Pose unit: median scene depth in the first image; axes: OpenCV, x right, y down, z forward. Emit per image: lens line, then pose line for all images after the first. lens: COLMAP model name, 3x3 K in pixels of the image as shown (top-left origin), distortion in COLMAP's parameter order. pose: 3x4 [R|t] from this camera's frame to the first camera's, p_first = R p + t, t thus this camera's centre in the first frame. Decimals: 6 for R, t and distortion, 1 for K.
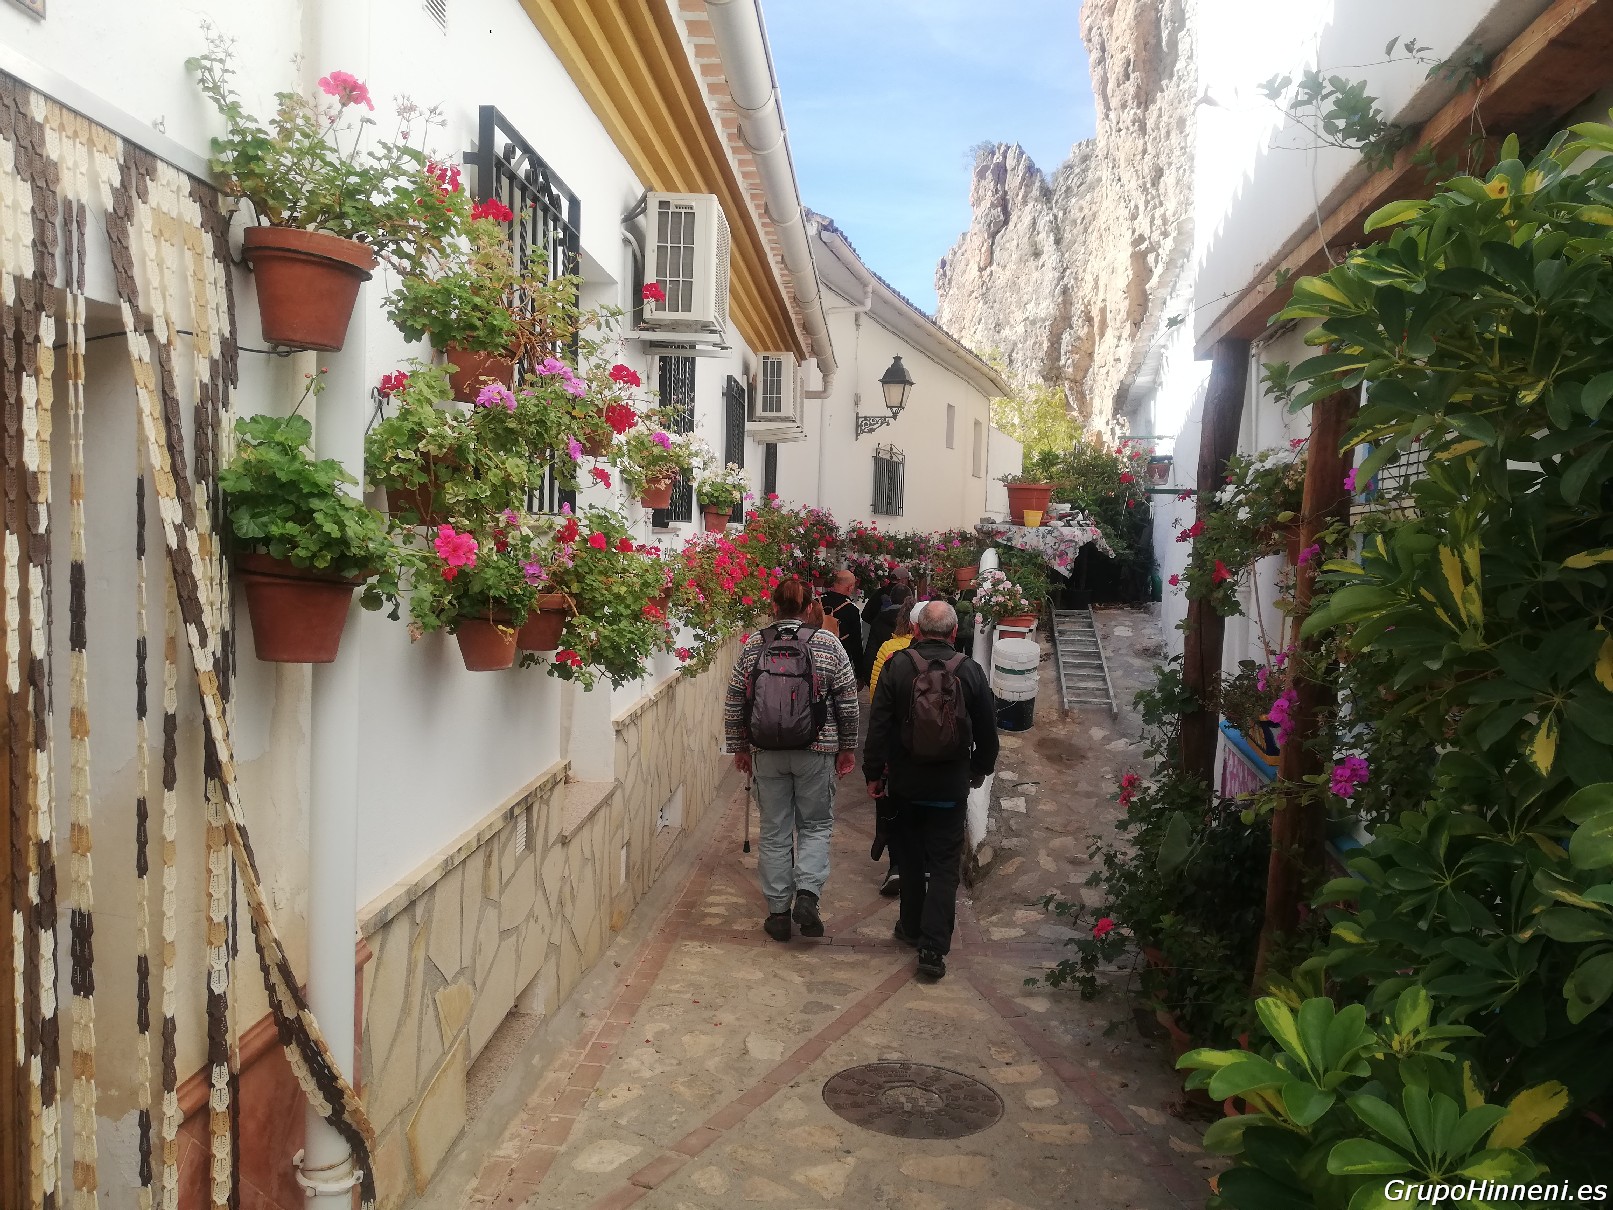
lens RADIAL K [[1219.1, 0, 806.3], [0, 1219.1, 605.2], [0, 0, 1]] dist [0.042961, -0.055451]
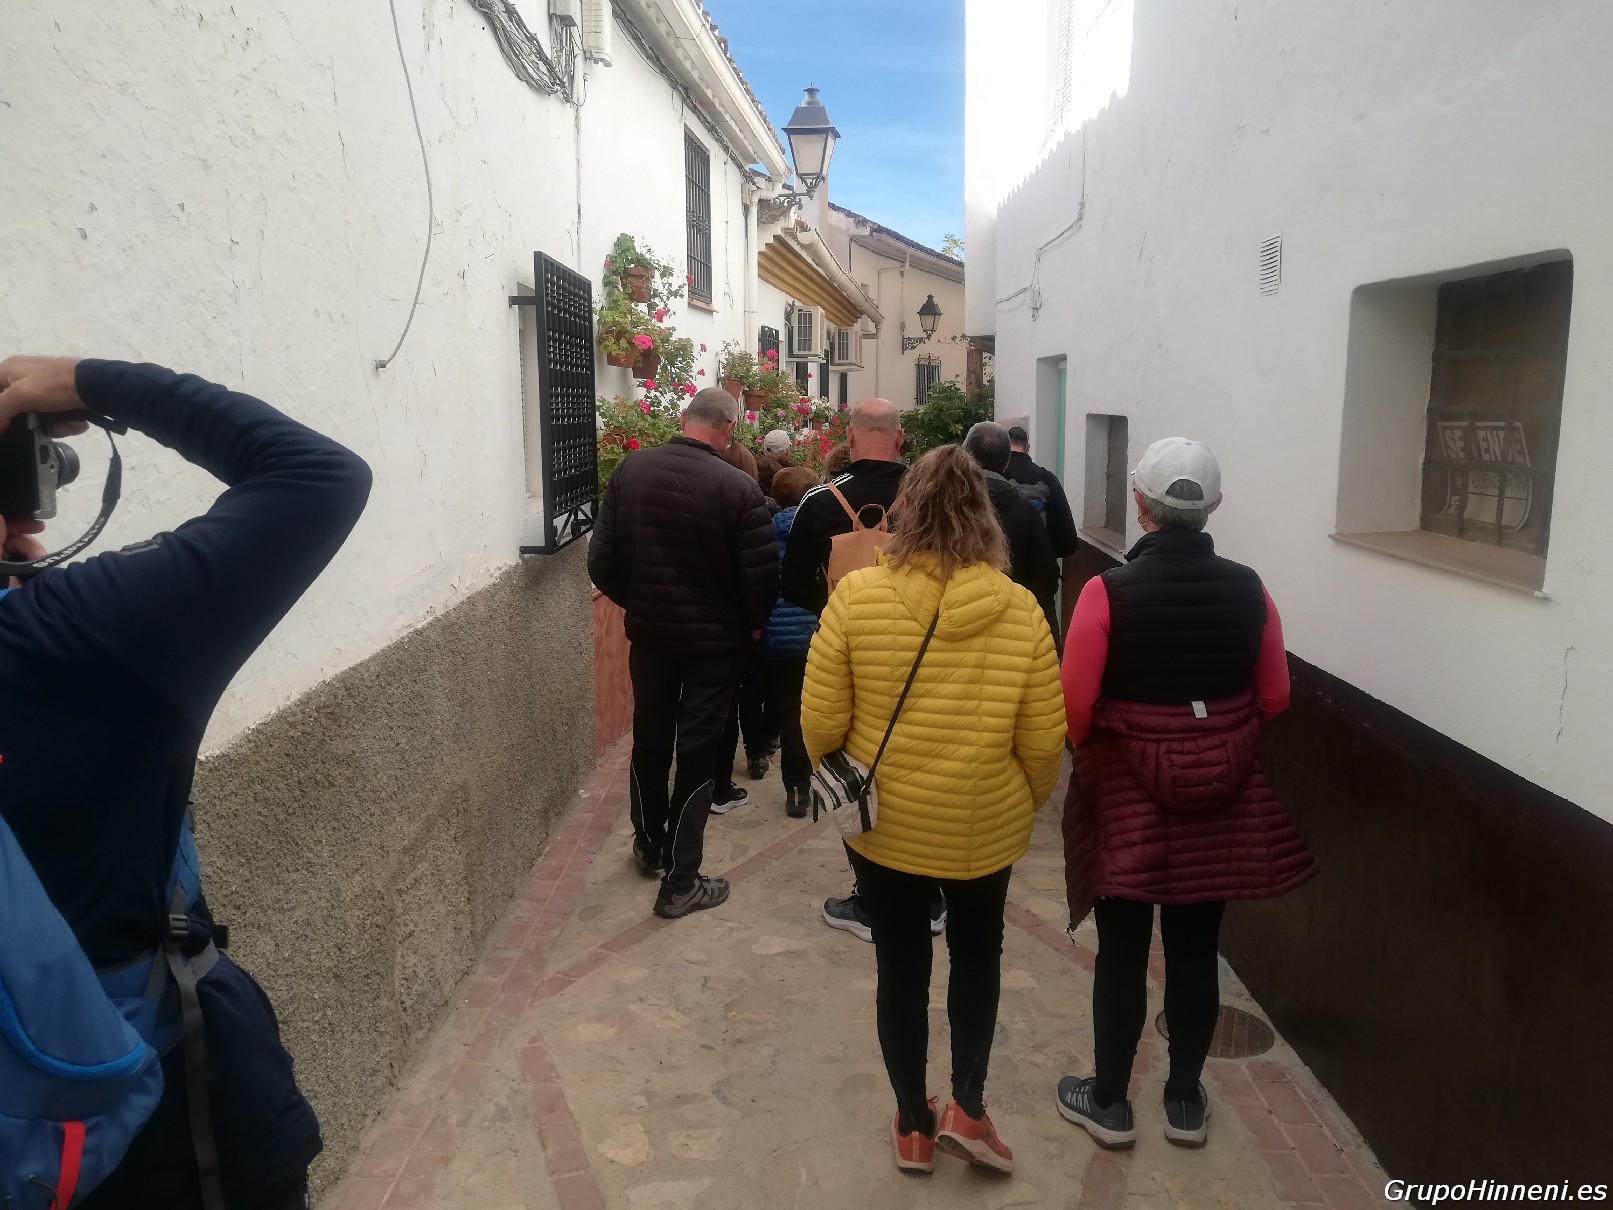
lens RADIAL K [[1219.1, 0, 807.0], [0, 1219.1, 602.1], [0, 0, 1]] dist [0.042961, -0.055451]
pose [[0.997764, -0.015943, -0.064910, 0.022914], [0.022455, 0.994647, 0.100865, 0.011451], [0.062955, -0.102097, 0.992780, -0.648752]]
